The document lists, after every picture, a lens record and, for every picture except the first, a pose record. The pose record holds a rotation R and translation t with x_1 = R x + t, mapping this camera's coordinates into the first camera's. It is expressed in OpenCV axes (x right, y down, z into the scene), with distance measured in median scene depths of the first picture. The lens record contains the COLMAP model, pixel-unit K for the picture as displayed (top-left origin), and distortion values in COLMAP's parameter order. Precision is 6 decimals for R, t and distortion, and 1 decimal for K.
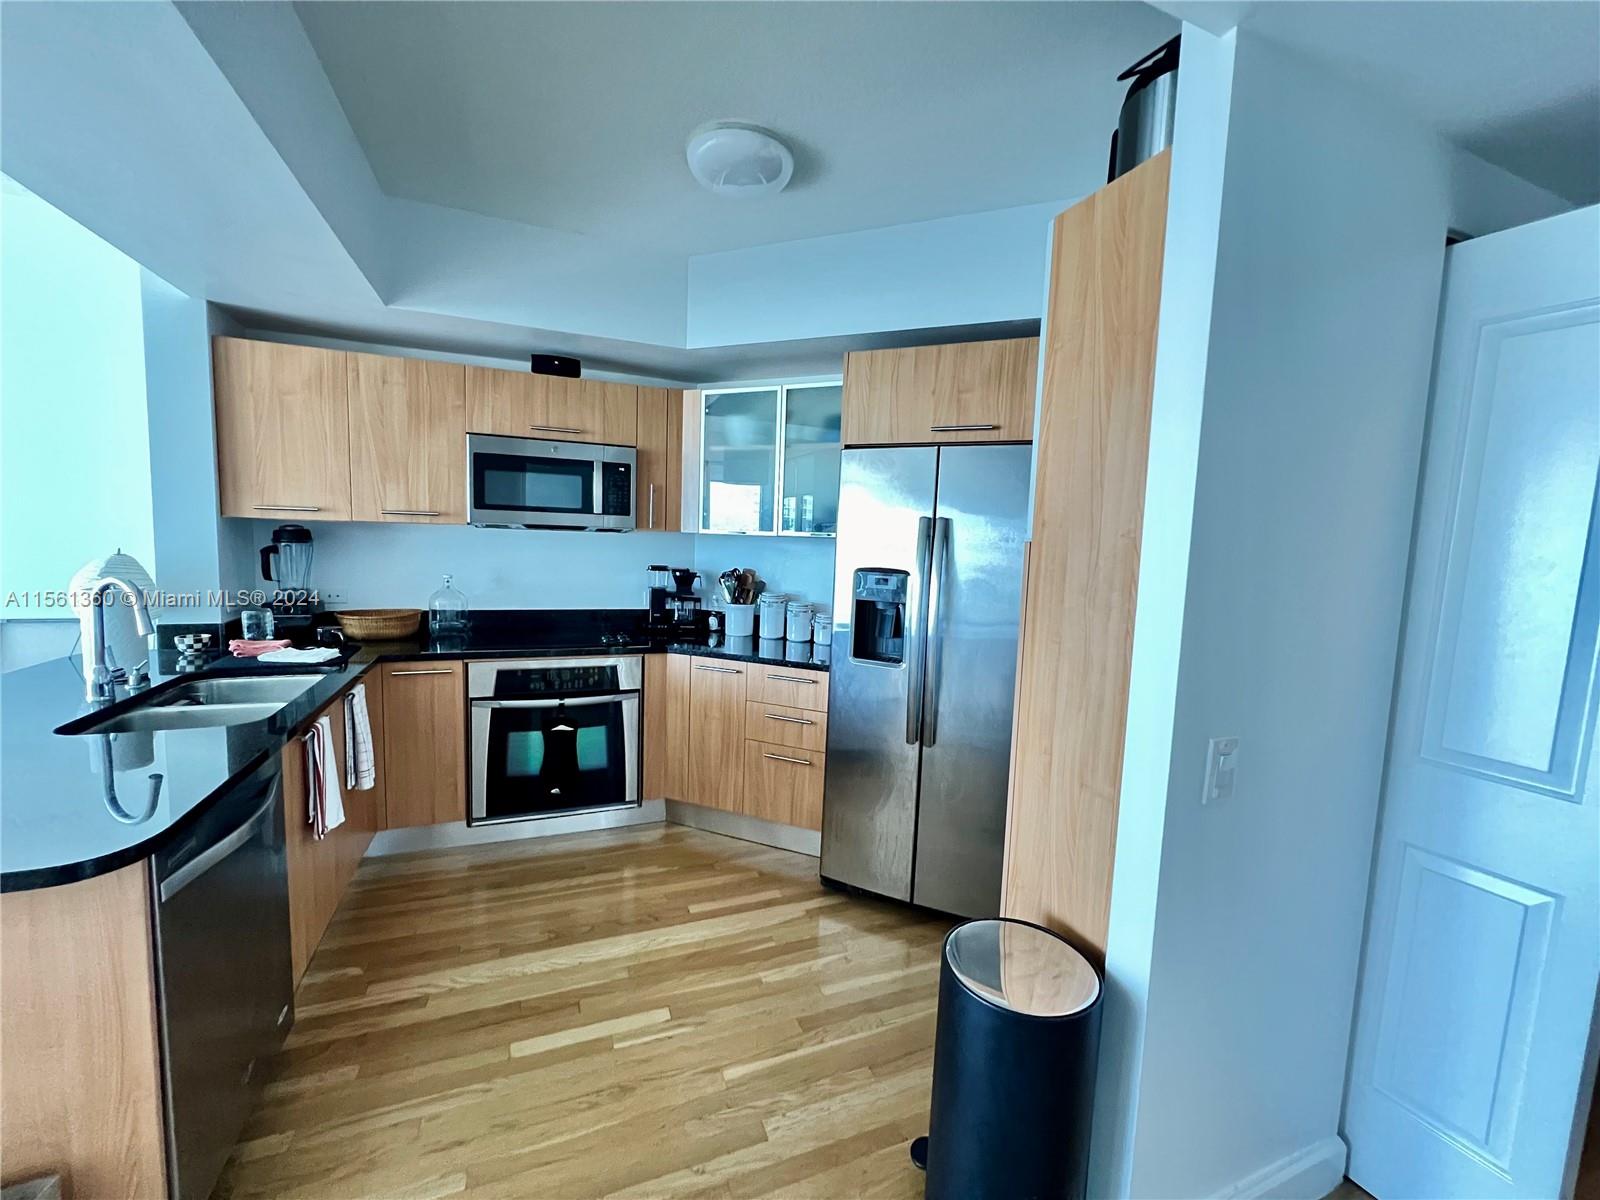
lens RADIAL K [[639.0, 0, 798.3], [0, 639.0, 597.9], [0, 0, 1]] dist [-0.015733, -0.000164]
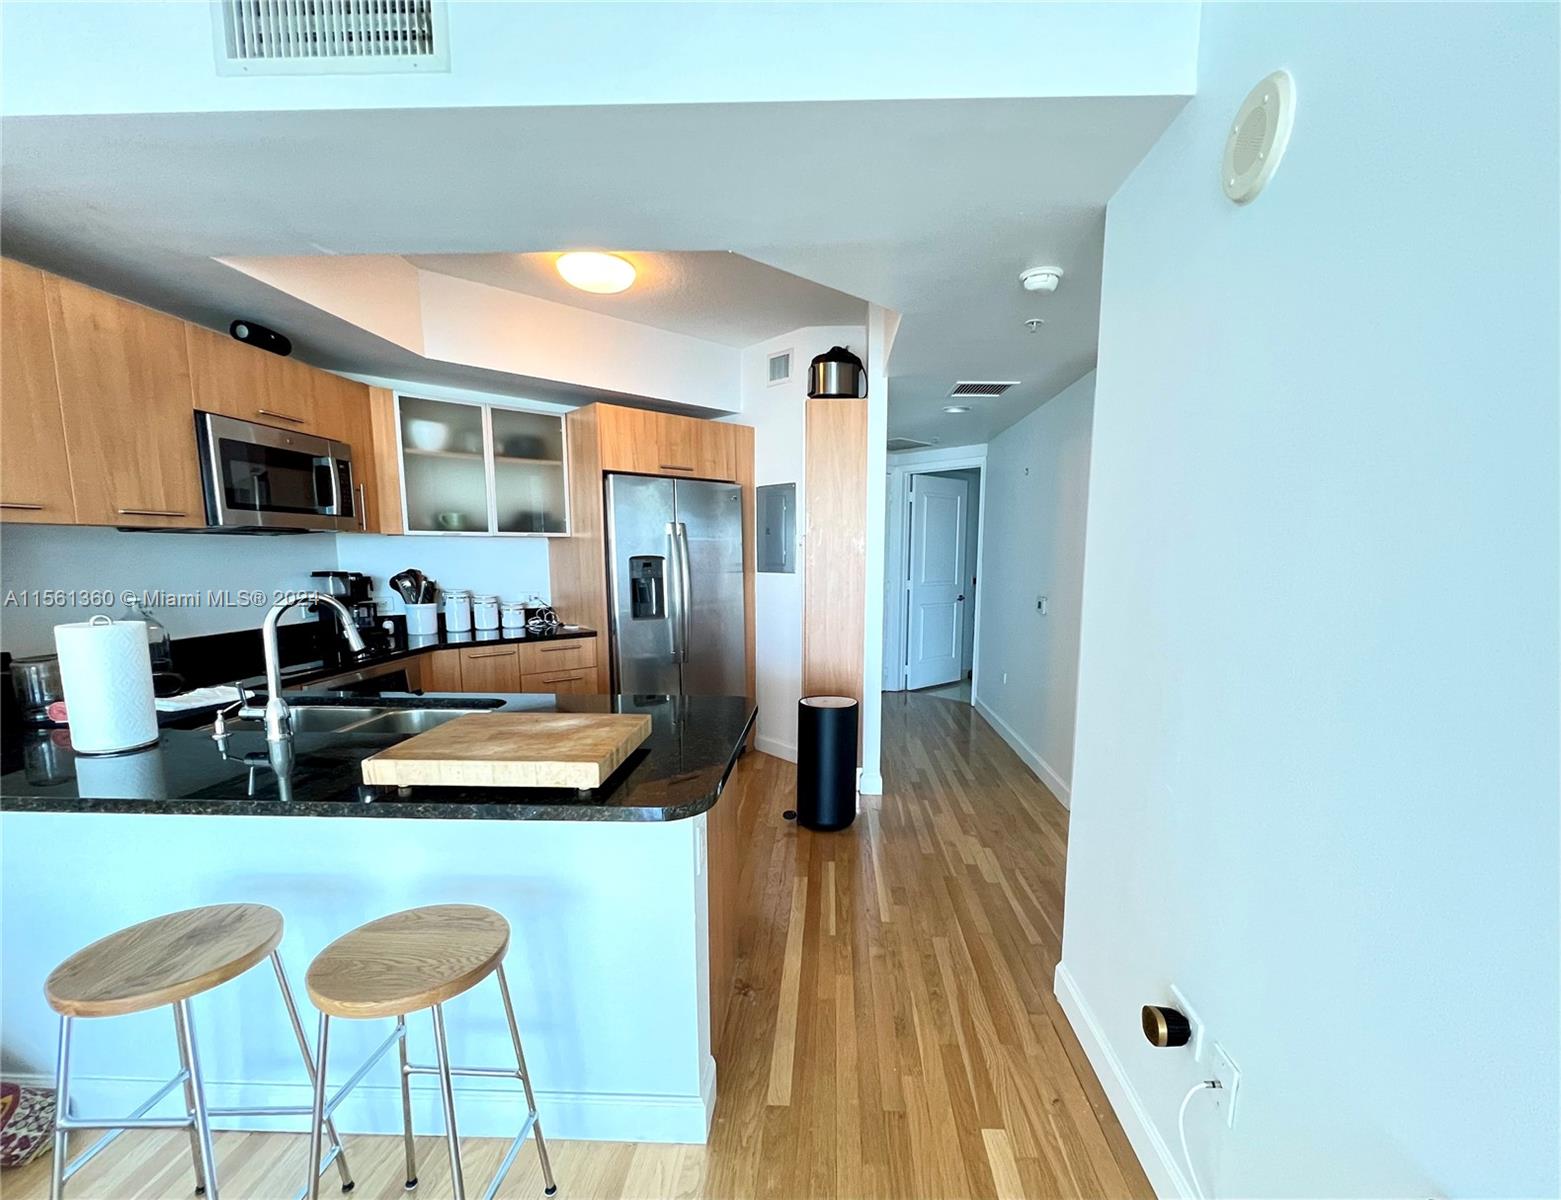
lens RADIAL K [[707.5, 0, 806.5], [0, 707.5, 654.7], [0, 0, 1]] dist [0.001659, 0.000548]
pose [[0.406985, -0.169108, 0.897644, -1.045774], [0.096654, 0.985169, 0.141774, -0.013774], [-0.908307, 0.029061, 0.417294, -0.042157]]
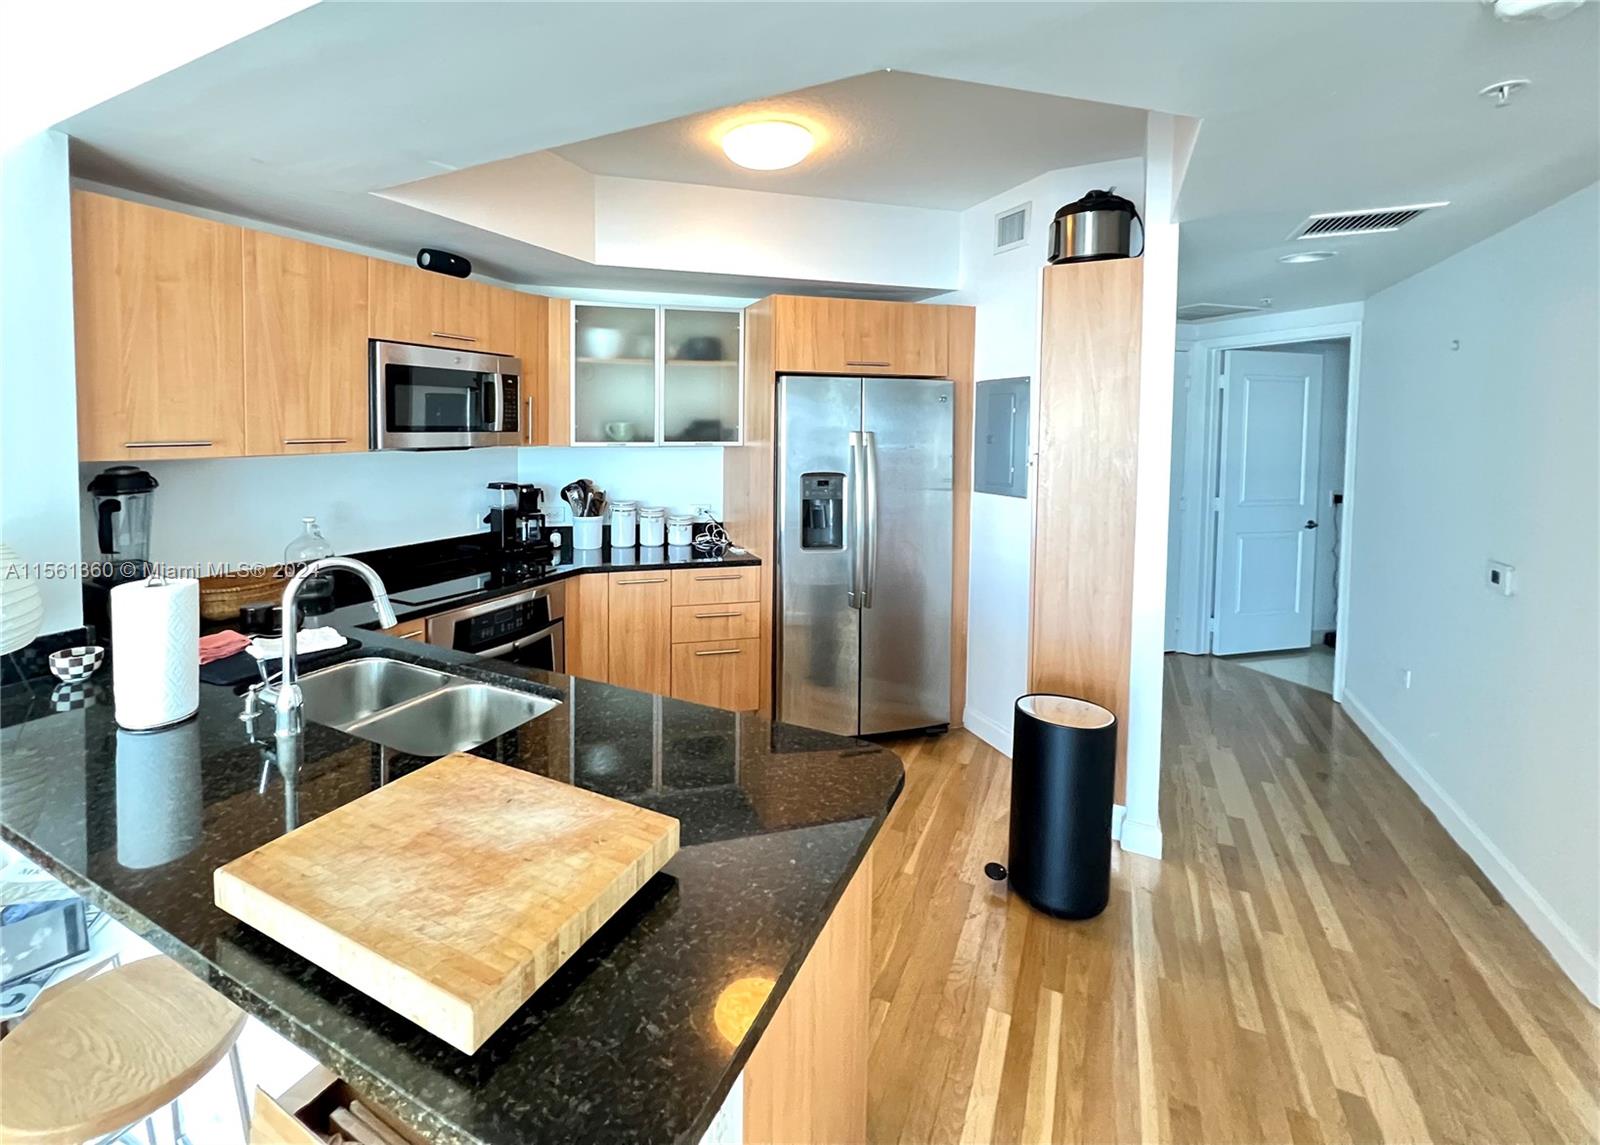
lens RADIAL K [[734.1, 0, 688.5], [0, 734.1, 458.7], [0, 0, 1]] dist [-0.003917, 0.000186]
pose [[0.785258, -0.059398, 0.616312, -0.782086], [0.080119, 0.996767, -0.006017, -0.070177], [-0.613963, 0.054104, 0.787479, 0.026147]]
